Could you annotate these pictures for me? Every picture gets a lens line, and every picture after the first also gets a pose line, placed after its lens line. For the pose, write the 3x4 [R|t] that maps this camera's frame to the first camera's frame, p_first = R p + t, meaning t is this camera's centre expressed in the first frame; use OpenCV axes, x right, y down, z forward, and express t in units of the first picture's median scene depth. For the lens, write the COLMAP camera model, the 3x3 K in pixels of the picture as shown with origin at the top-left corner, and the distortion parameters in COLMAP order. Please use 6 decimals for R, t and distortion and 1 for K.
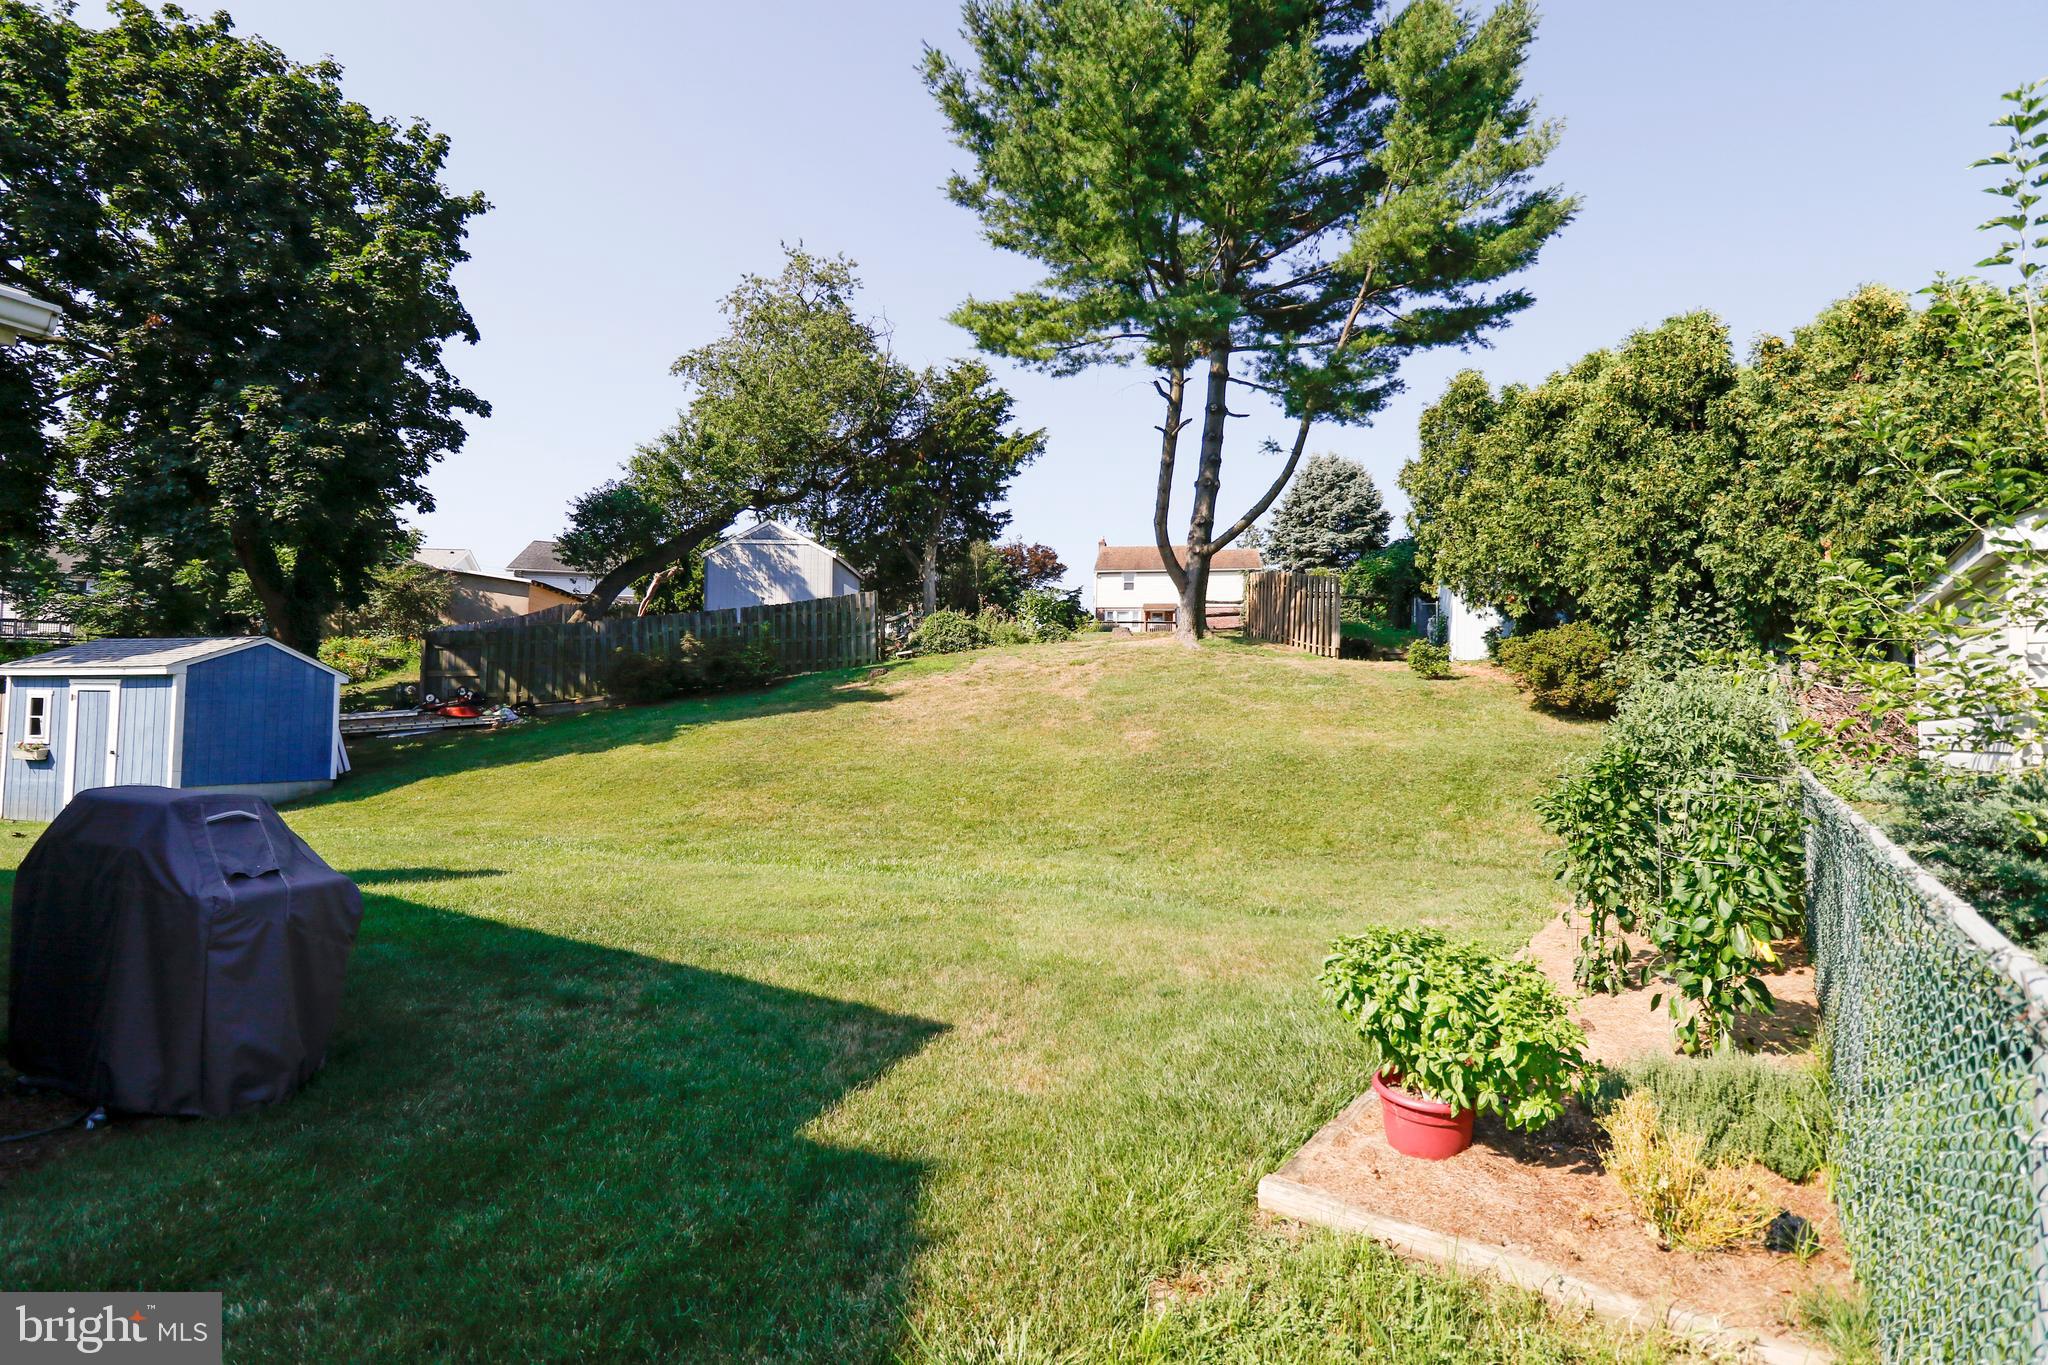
lens RADIAL K [[951.6, 0, 1034.9], [0, 951.6, 669.8], [0, 0, 1]] dist [-0.015452, -0.002312]
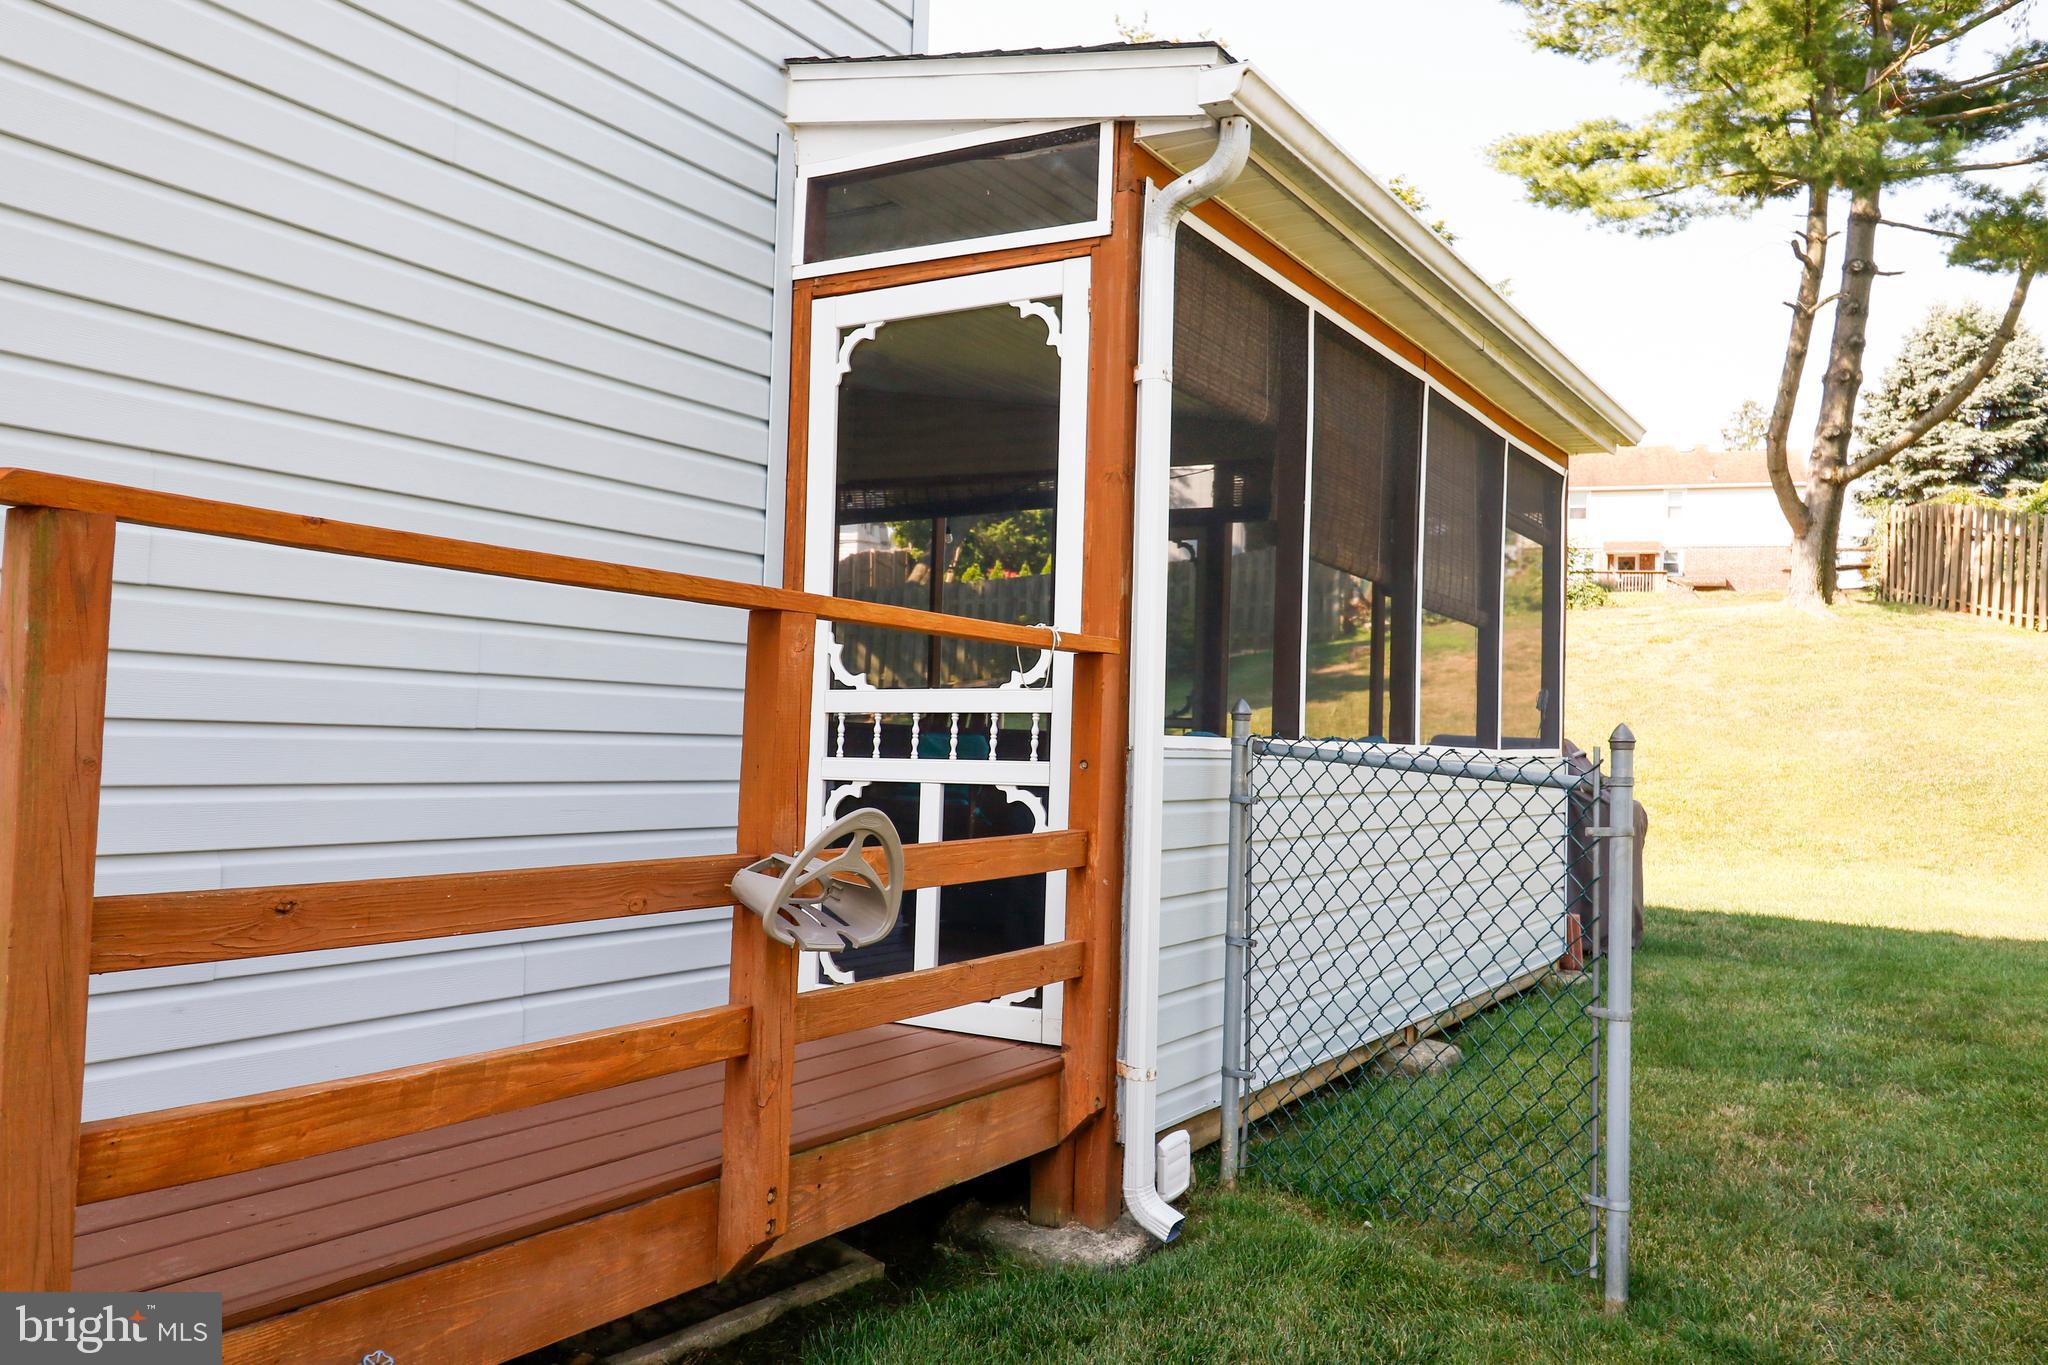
lens RADIAL K [[1596.1, 0, 1040.1], [0, 1596.1, 680.0], [0, 0, 1]] dist [-0.010014, -0.000547]
pose [[0.985626, 0.009147, -0.168693, -0.323990], [-0.005420, 0.999731, 0.022545, -0.001225], [0.168854, -0.021307, 0.985411, -0.387823]]
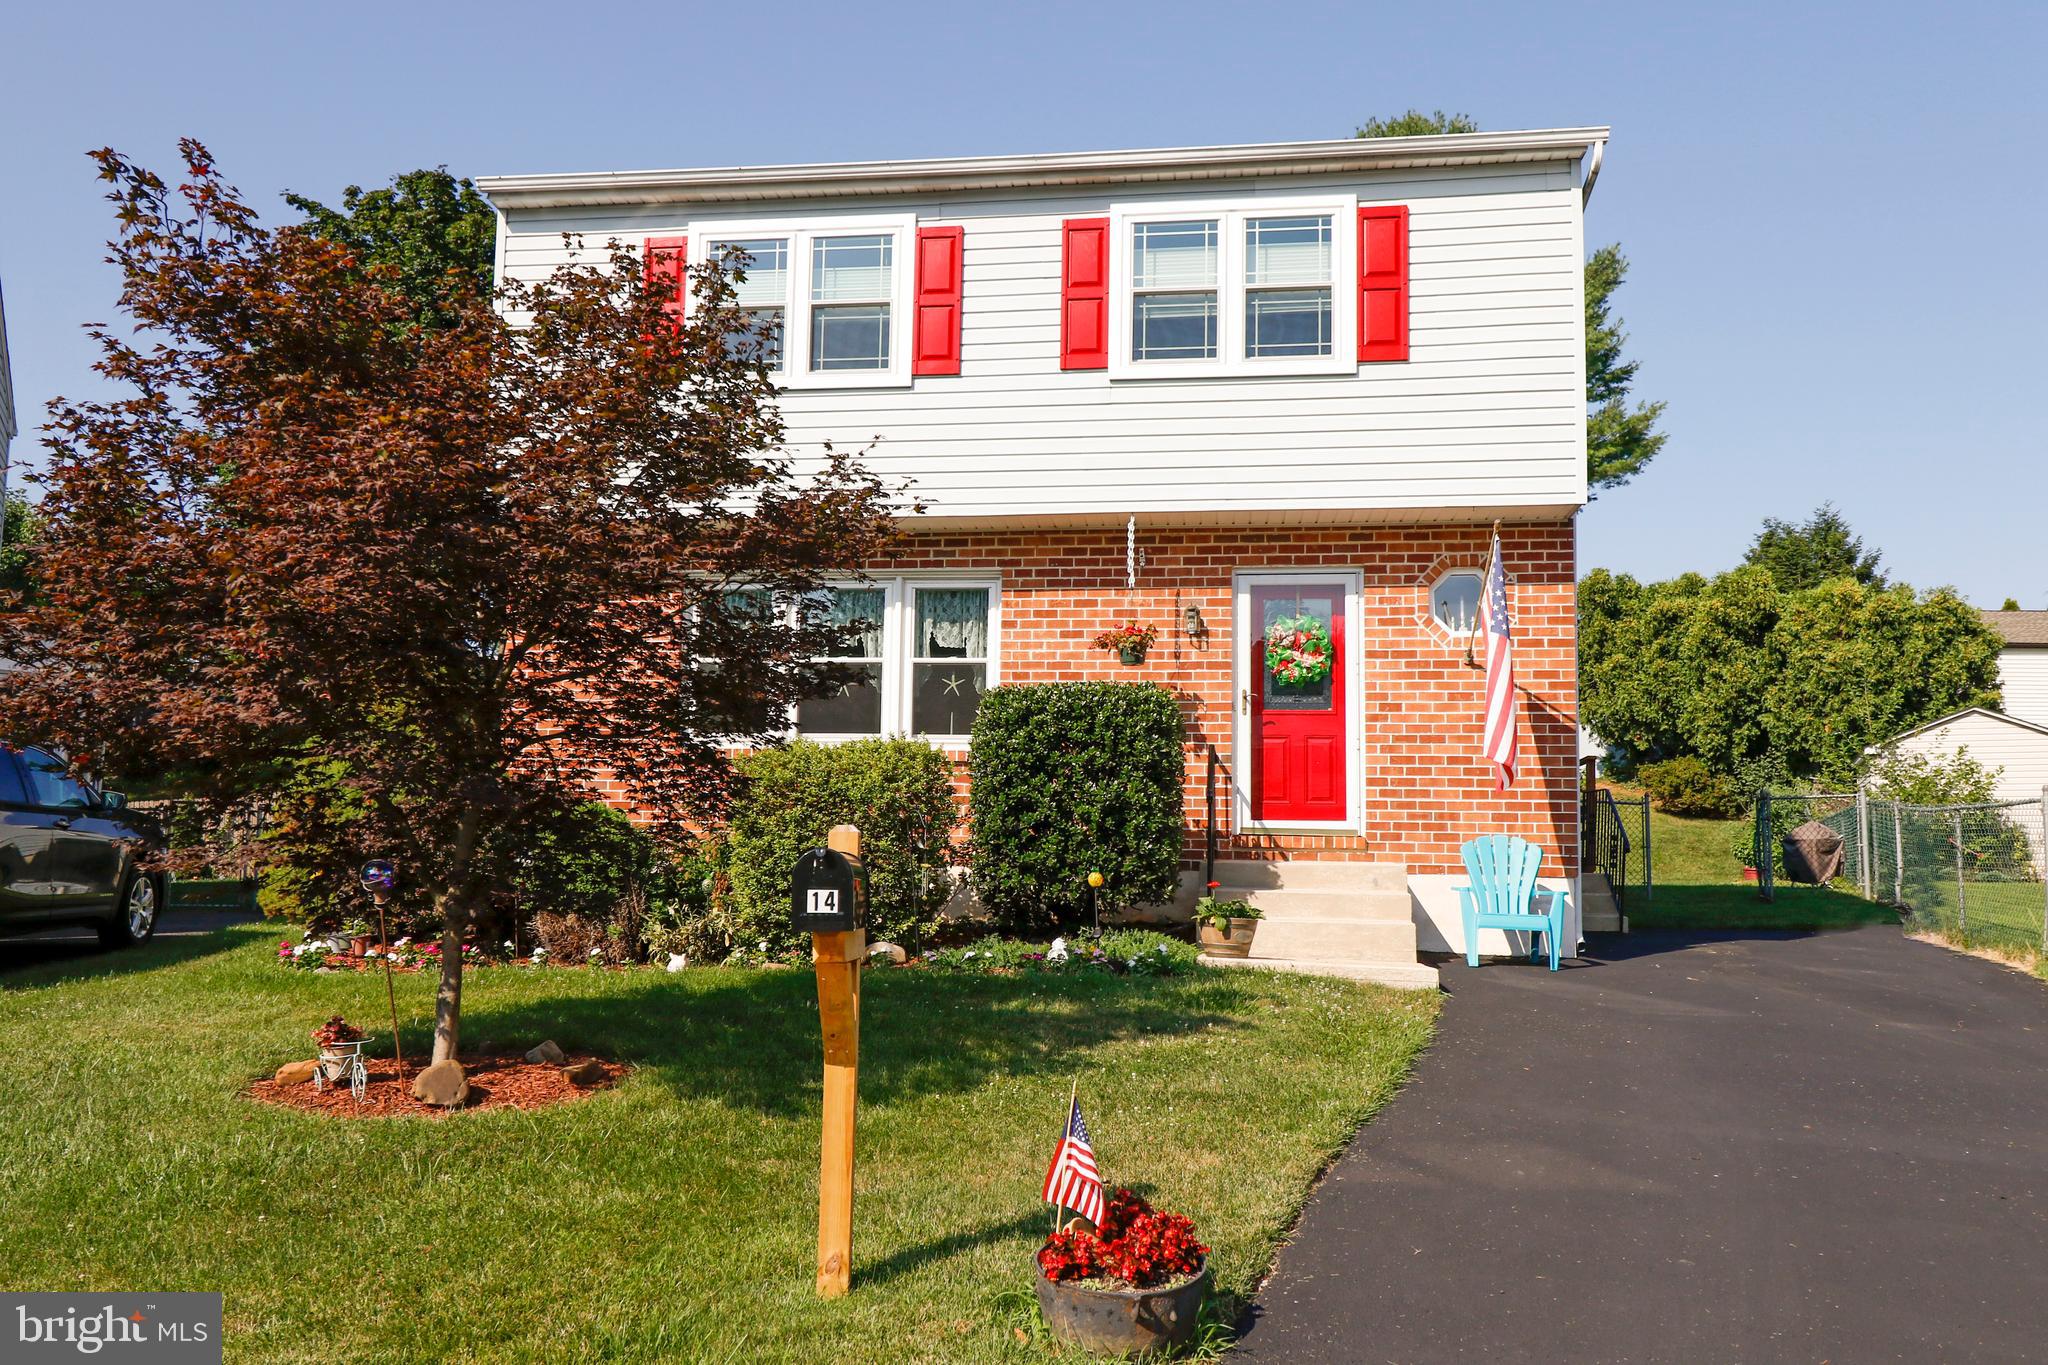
lens RADIAL K [[1597.3, 0, 1007.7], [0, 1597.3, 689.6], [0, 0, 1]] dist [0.009226, -0.003234]
pose [[0.975567, 0.029492, 0.217713, -1.058213], [-0.017454, 0.998221, -0.057010, 0.010214], [-0.219007, 0.051817, 0.974346, -1.284412]]
